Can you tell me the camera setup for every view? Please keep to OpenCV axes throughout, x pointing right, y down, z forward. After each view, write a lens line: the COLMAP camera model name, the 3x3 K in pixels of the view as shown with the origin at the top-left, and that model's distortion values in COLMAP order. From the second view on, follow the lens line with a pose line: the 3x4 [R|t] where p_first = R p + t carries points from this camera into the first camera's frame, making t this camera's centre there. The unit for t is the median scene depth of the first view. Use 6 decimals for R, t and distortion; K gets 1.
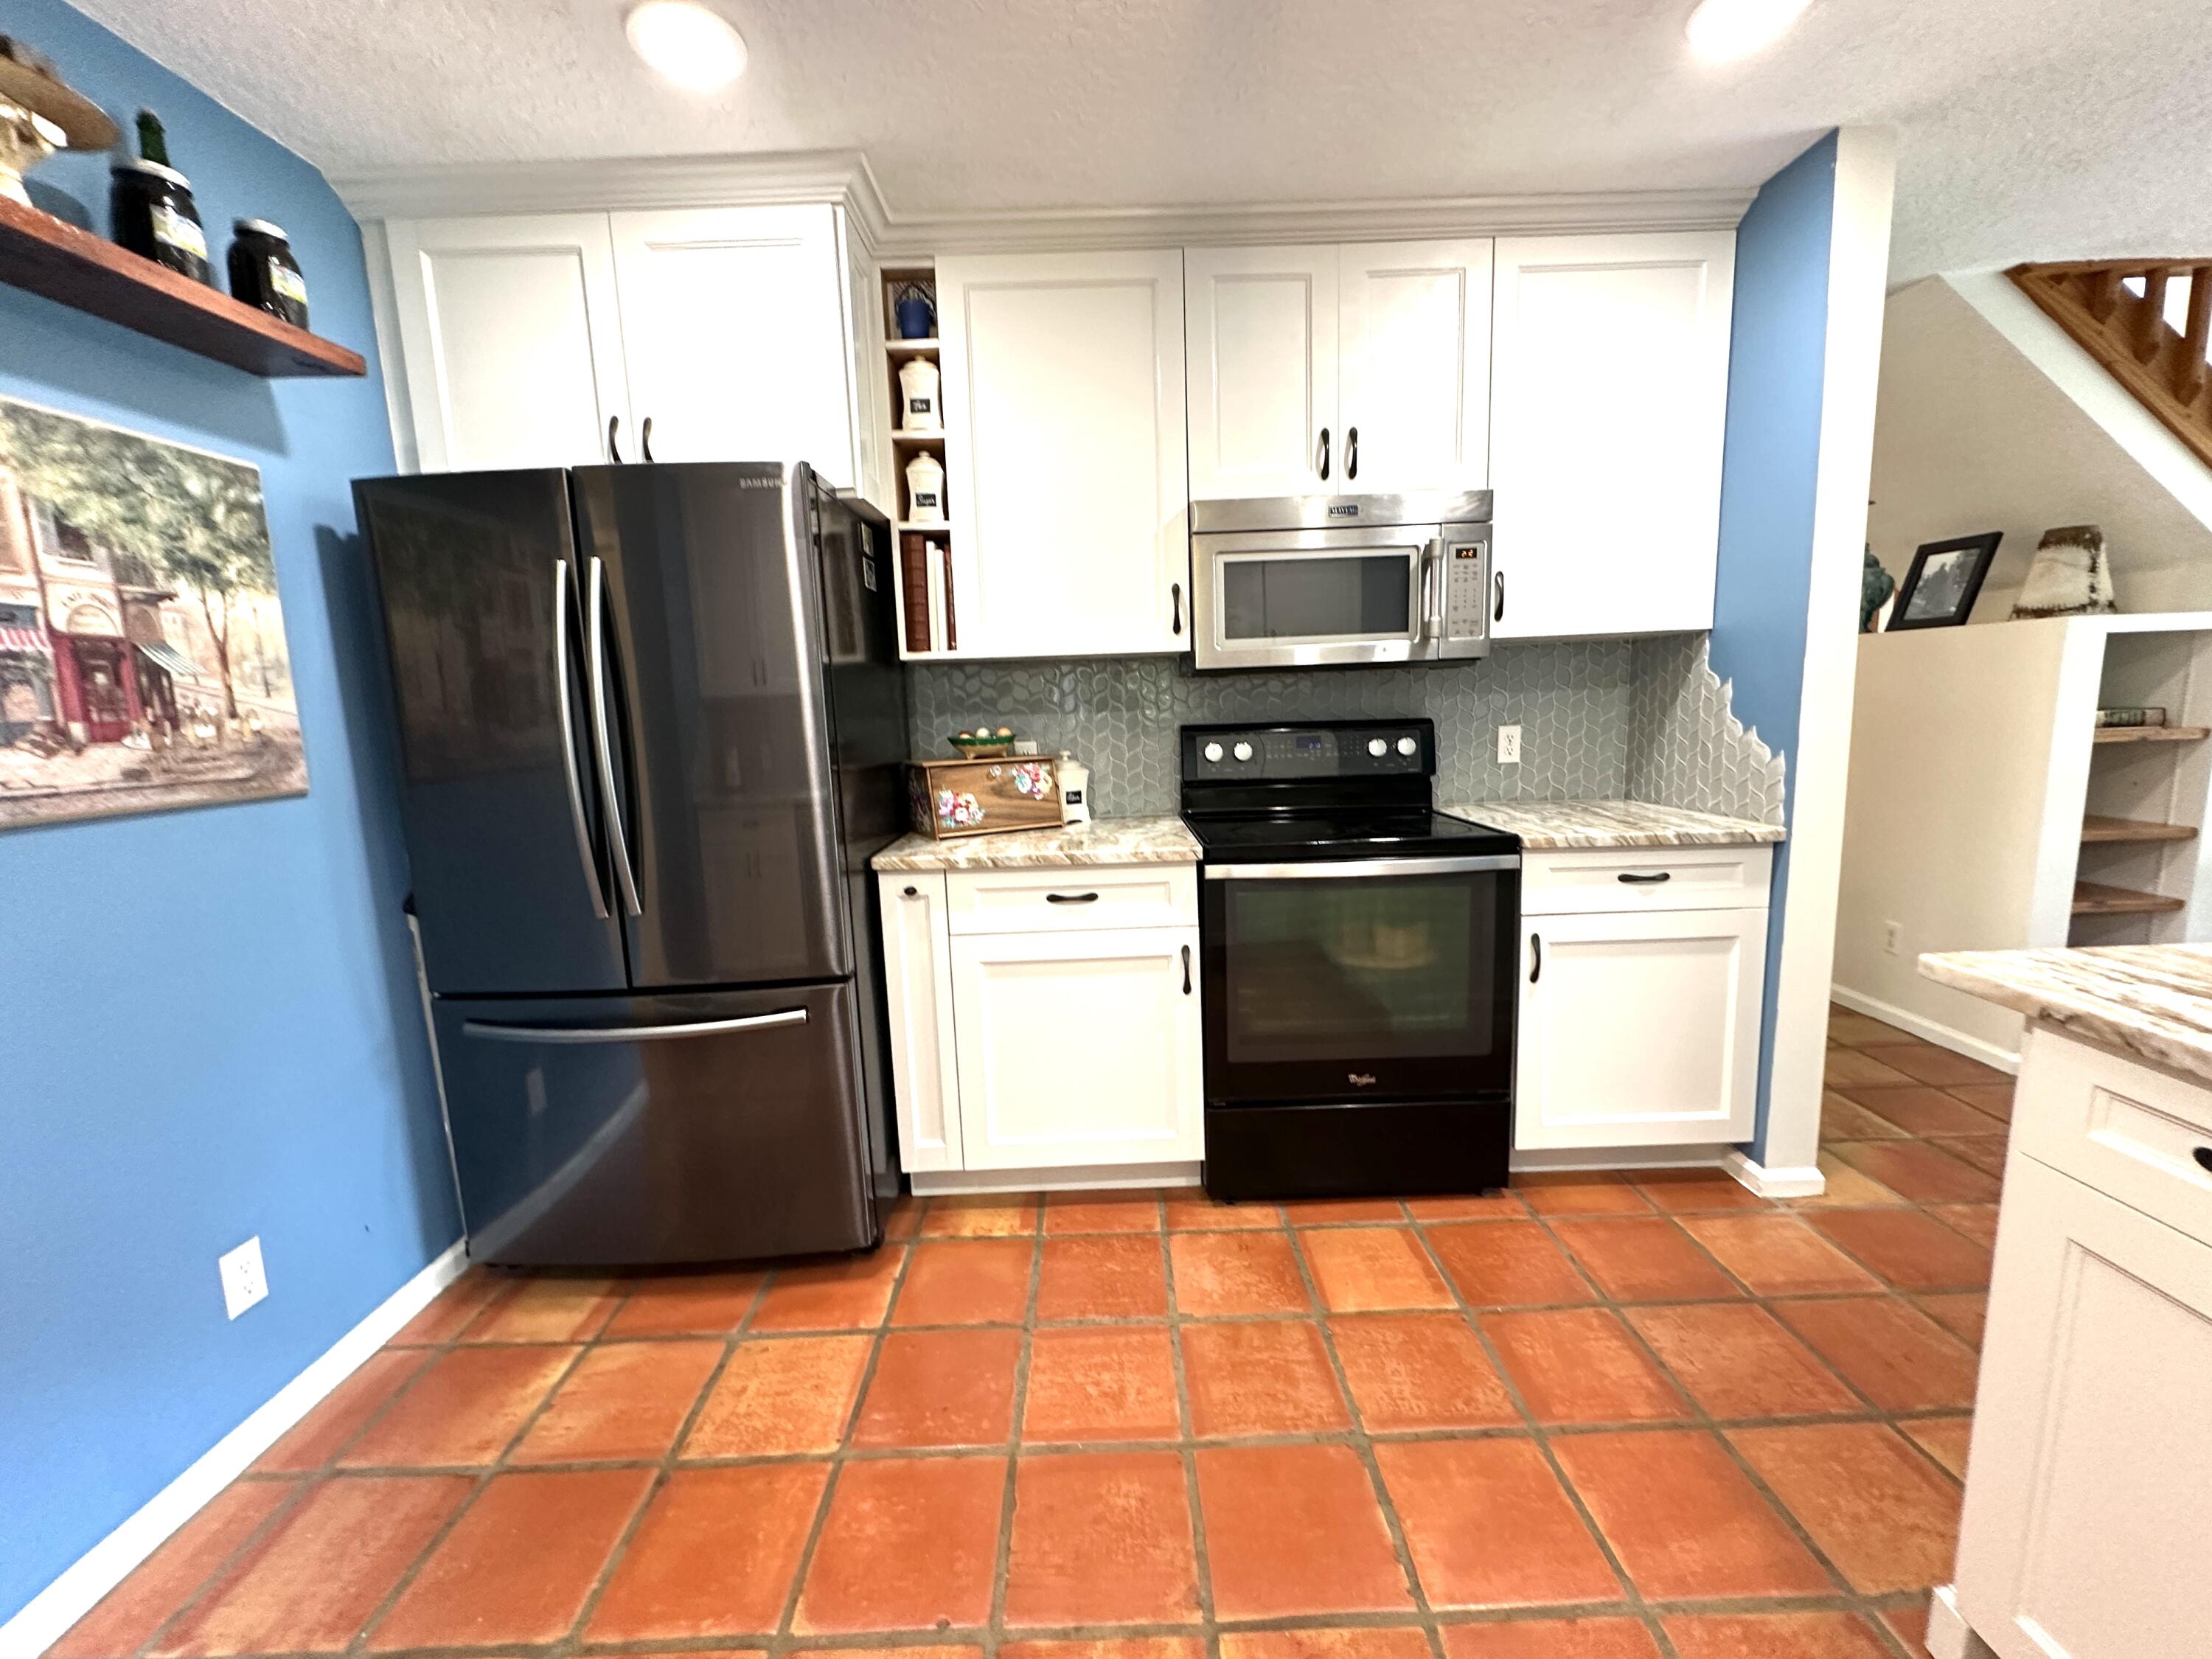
lens RADIAL K [[882.9, 0, 1111.5], [0, 882.9, 827.3], [0, 0, 1]] dist [-0.003345, 0.000555]
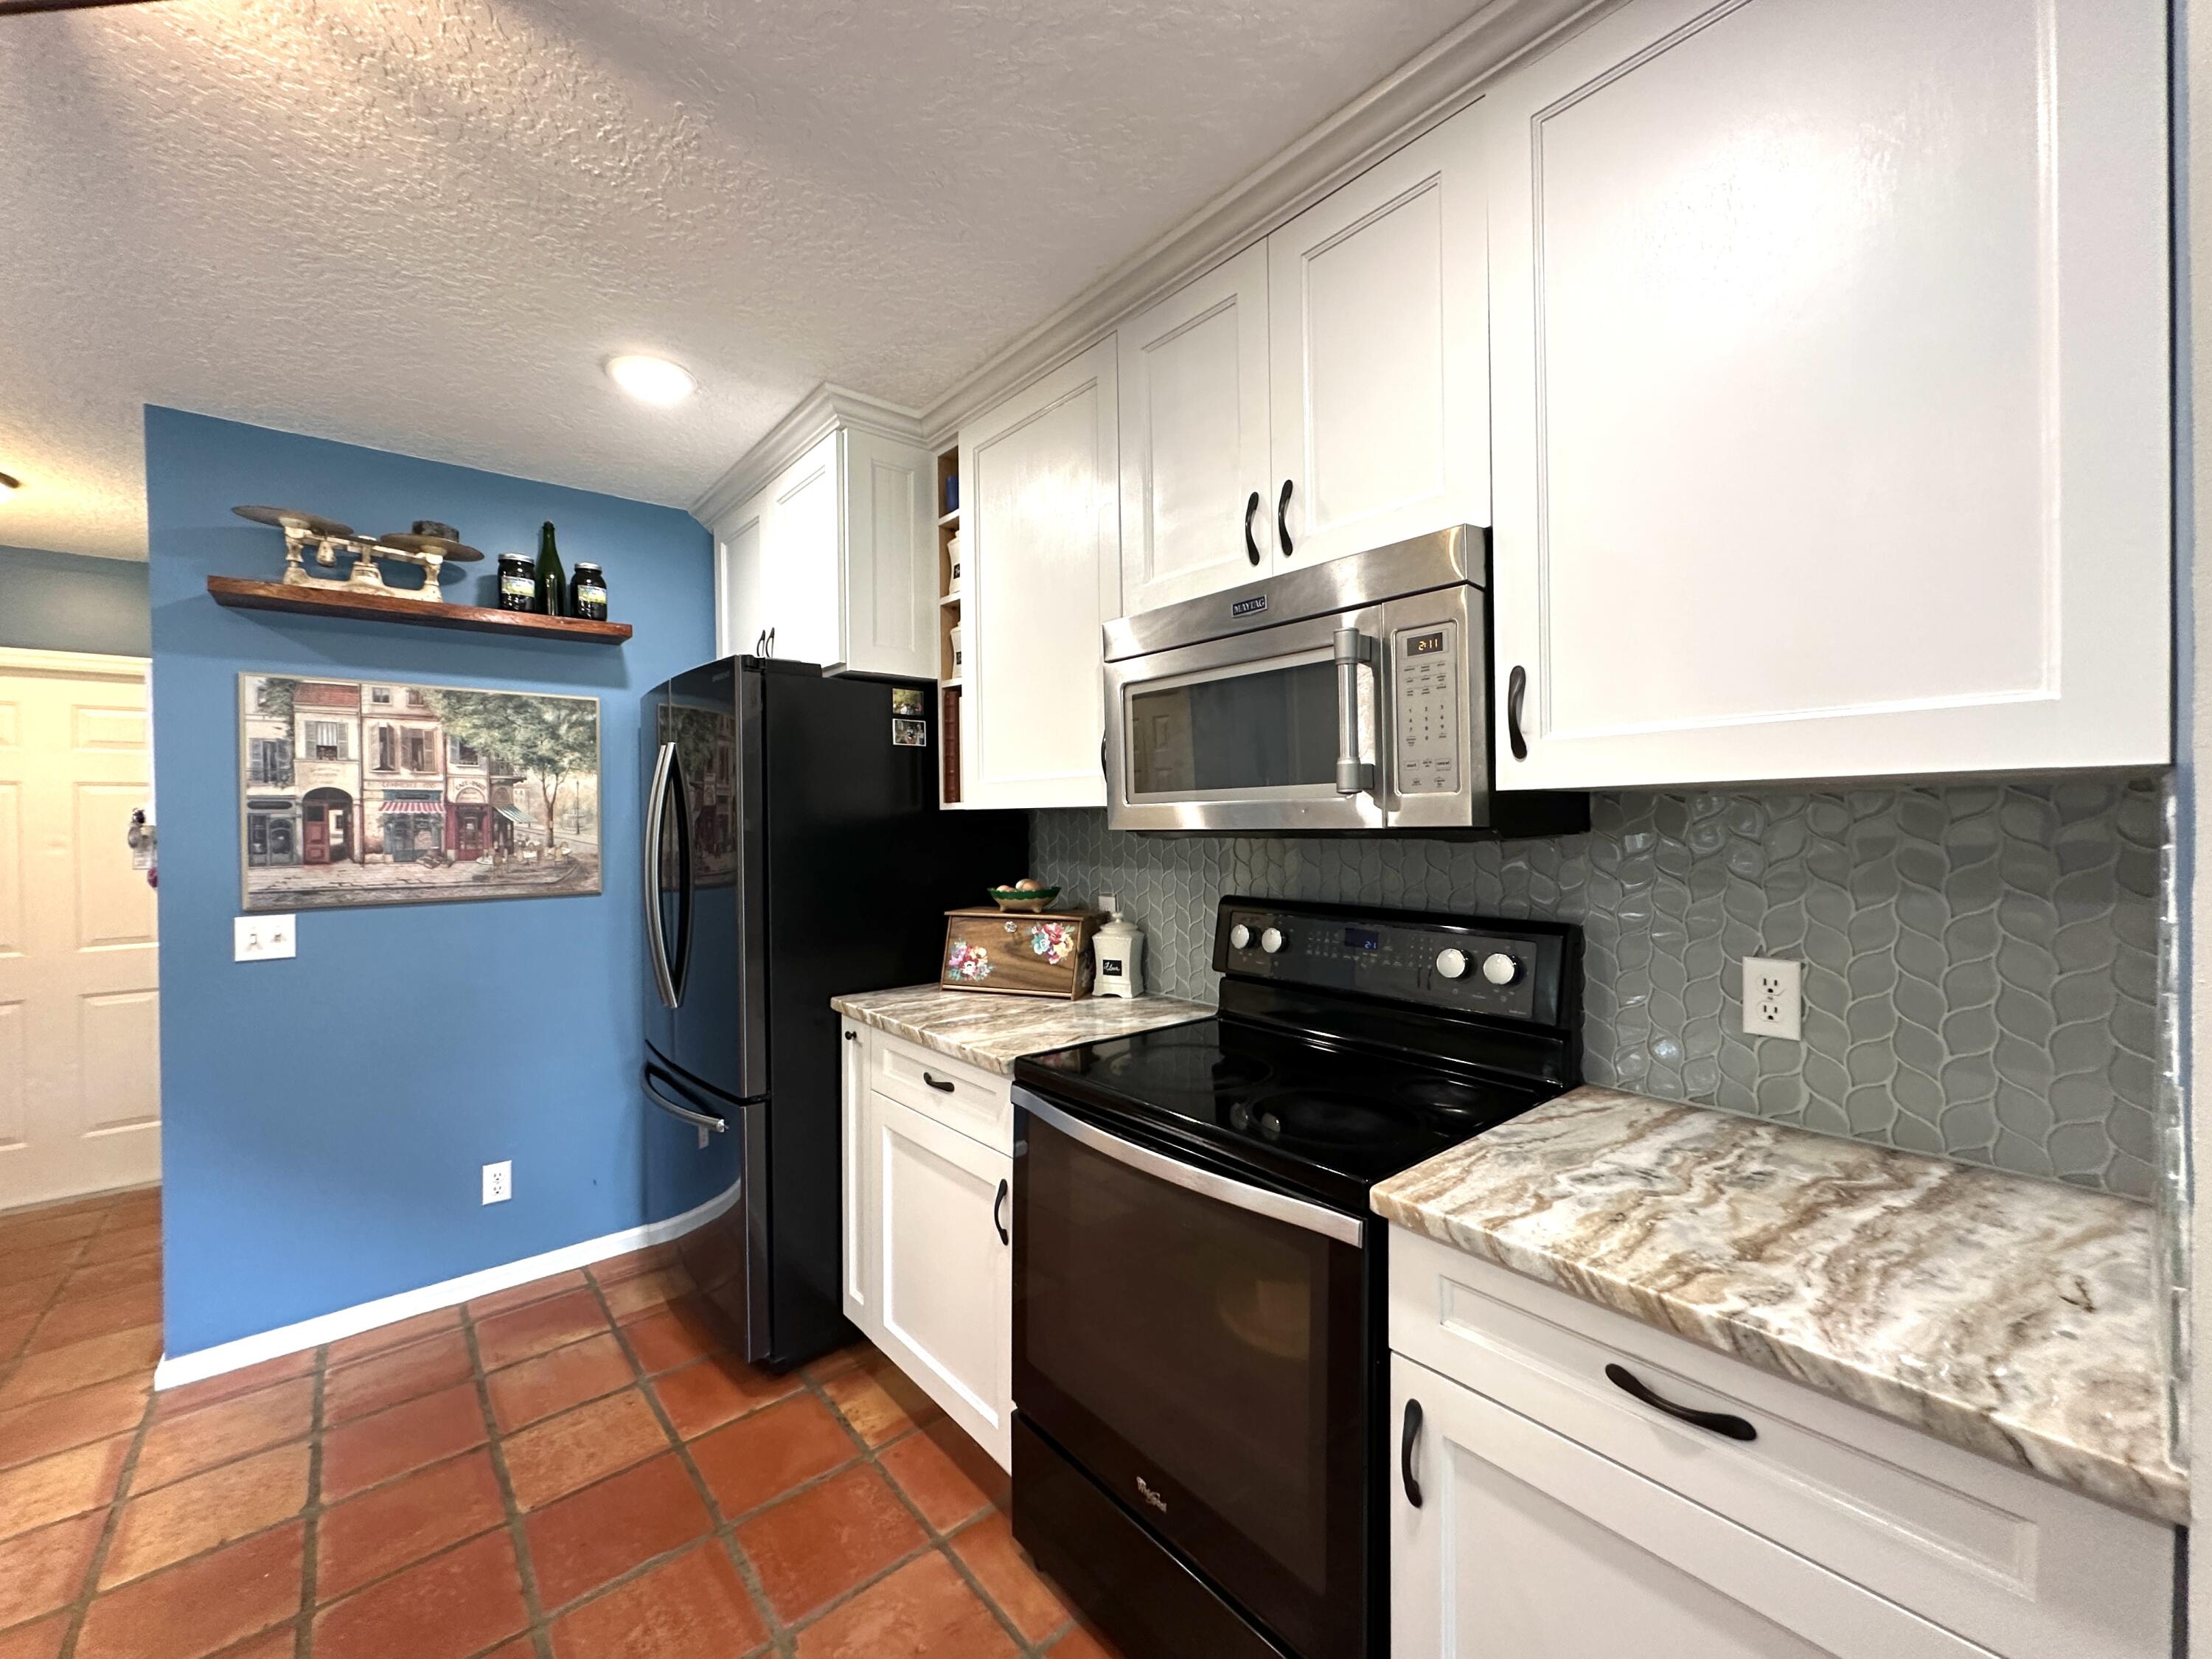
lens RADIAL K [[882.9, 0, 1106.0], [0, 882.9, 829.7], [0, 0, 1]] dist [-0.003345, 0.000555]
pose [[0.645532, 0.036735, -0.762849, 0.731494], [-0.123582, 0.990703, -0.056869, -0.142448], [0.753668, 0.130985, 0.644071, 0.521212]]
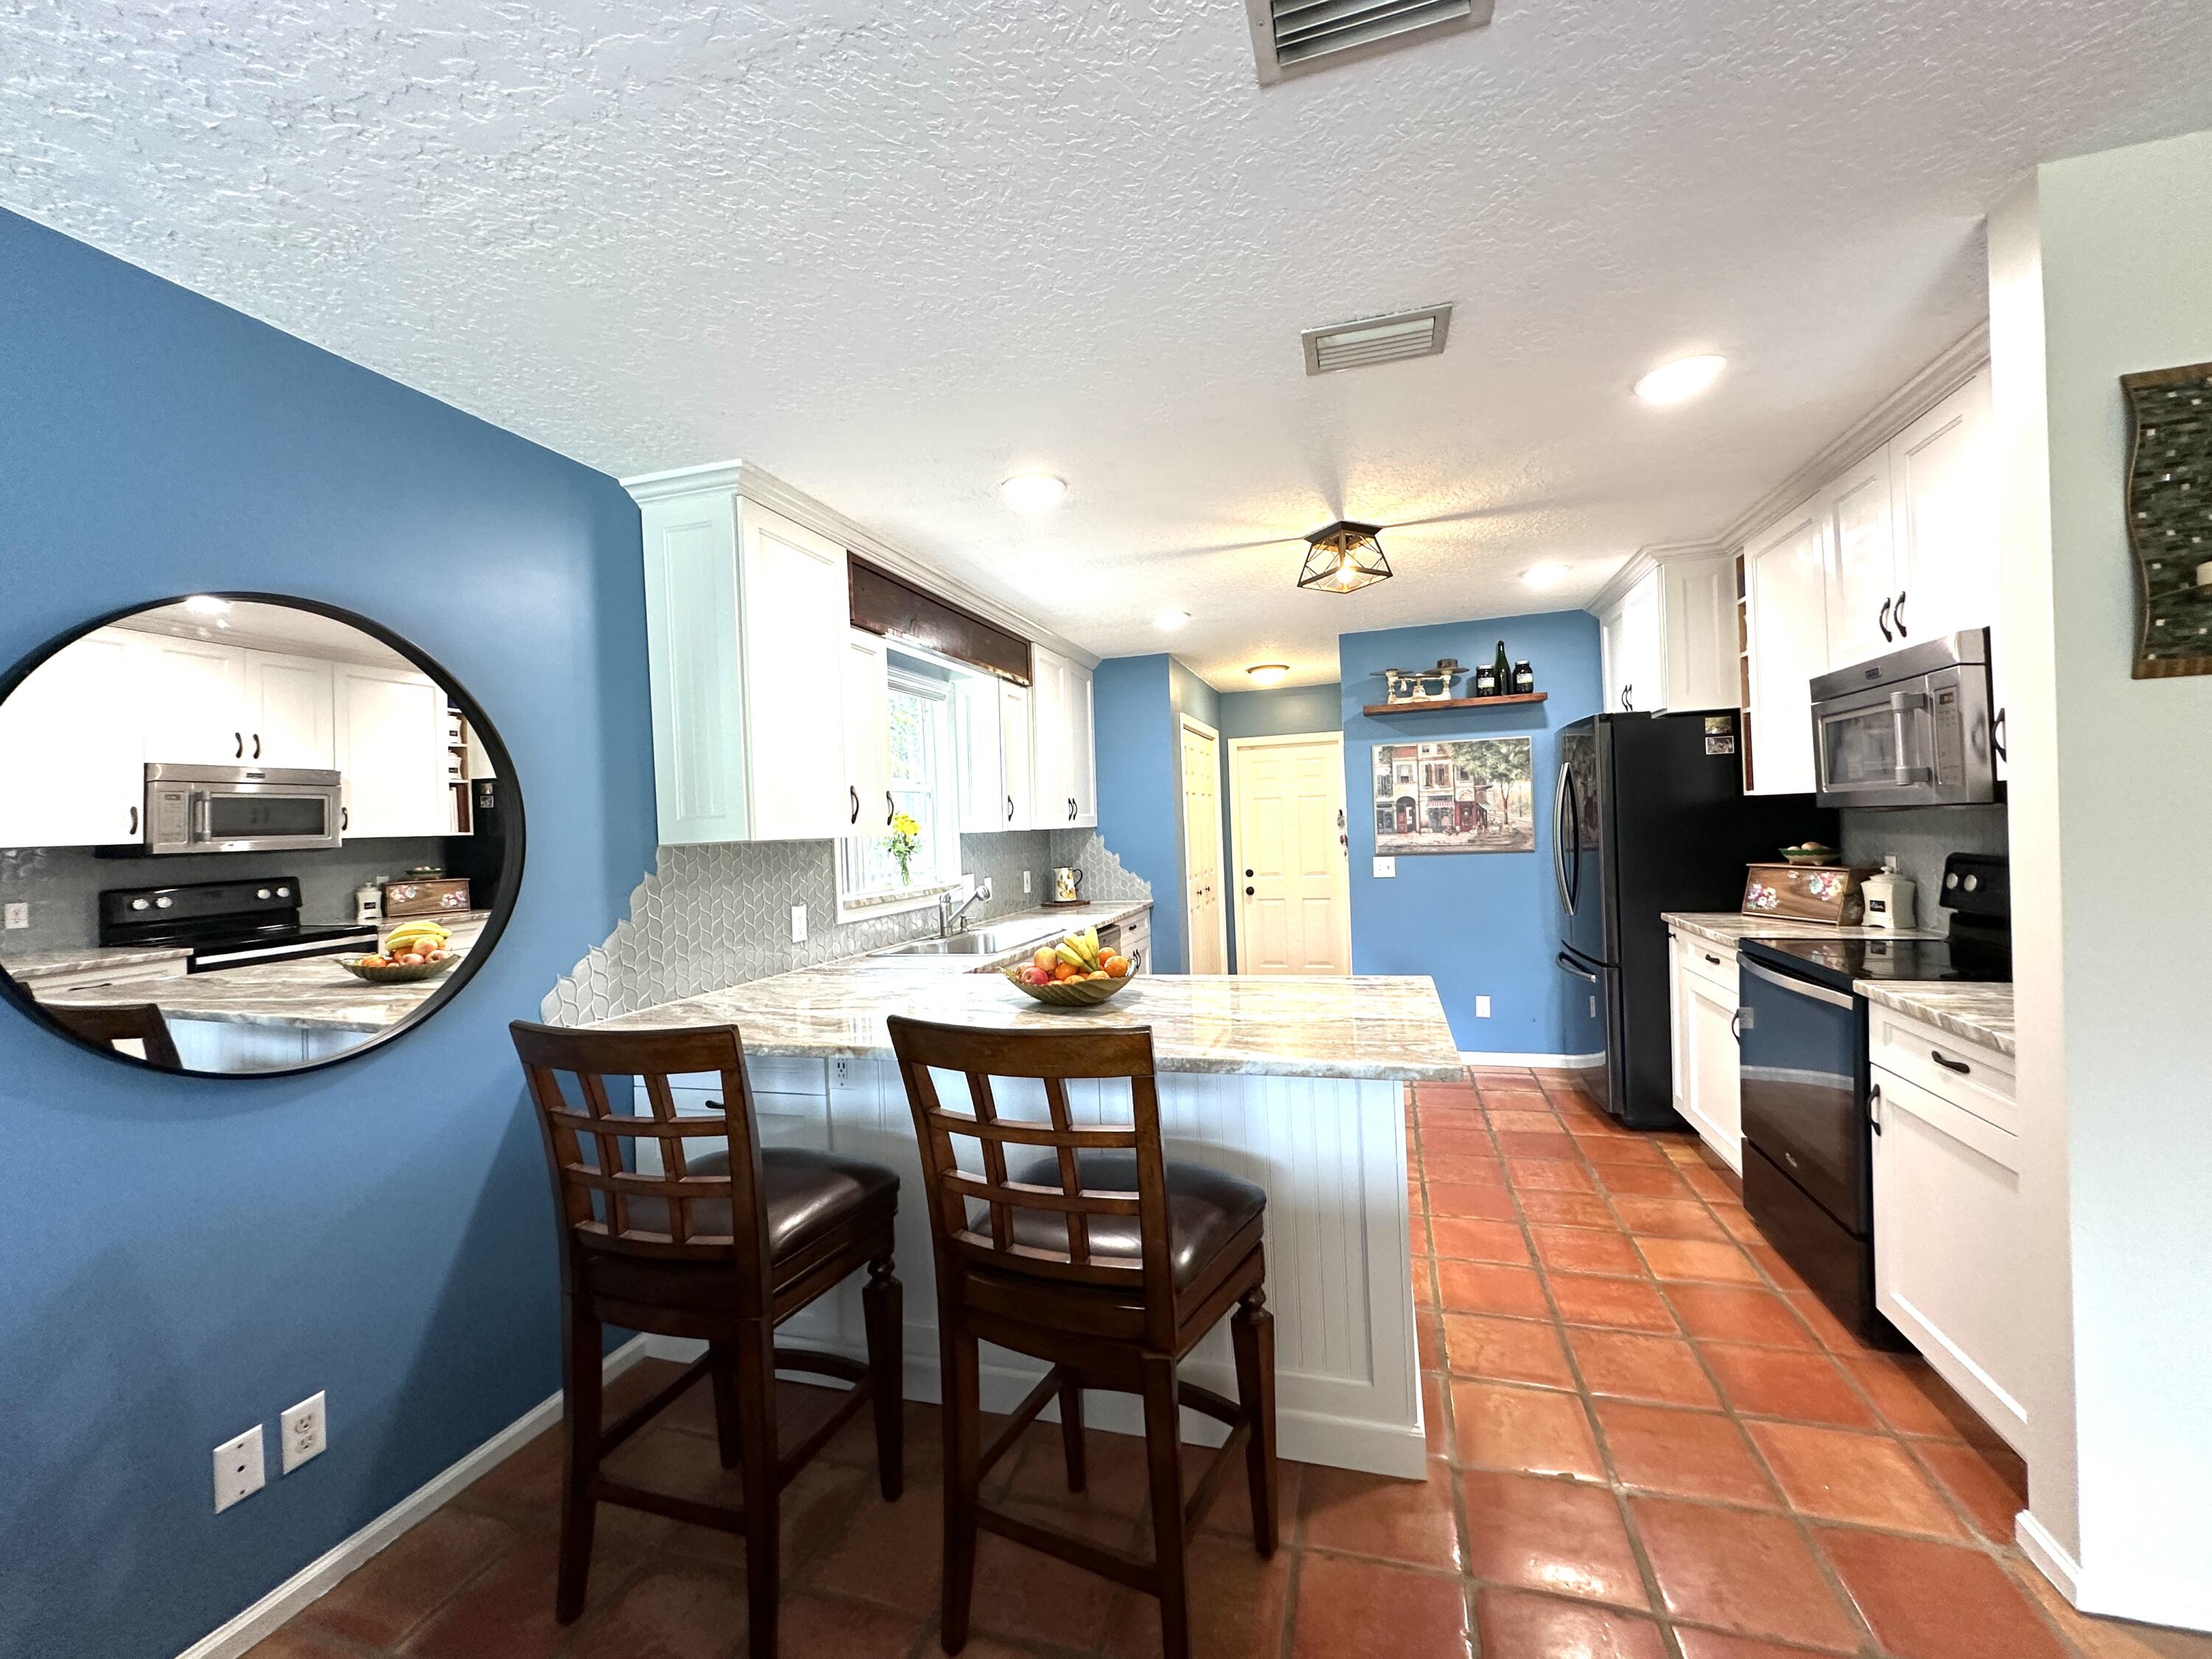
lens RADIAL K [[882.9, 0, 1106.6], [0, 882.9, 827.0], [0, 0, 1]] dist [-0.003345, 0.000555]
pose [[-0.300687, 0.048618, -0.952483, 1.681363], [-0.090280, 0.992764, 0.079174, -0.169321], [0.949440, 0.109796, -0.294122, 0.436029]]
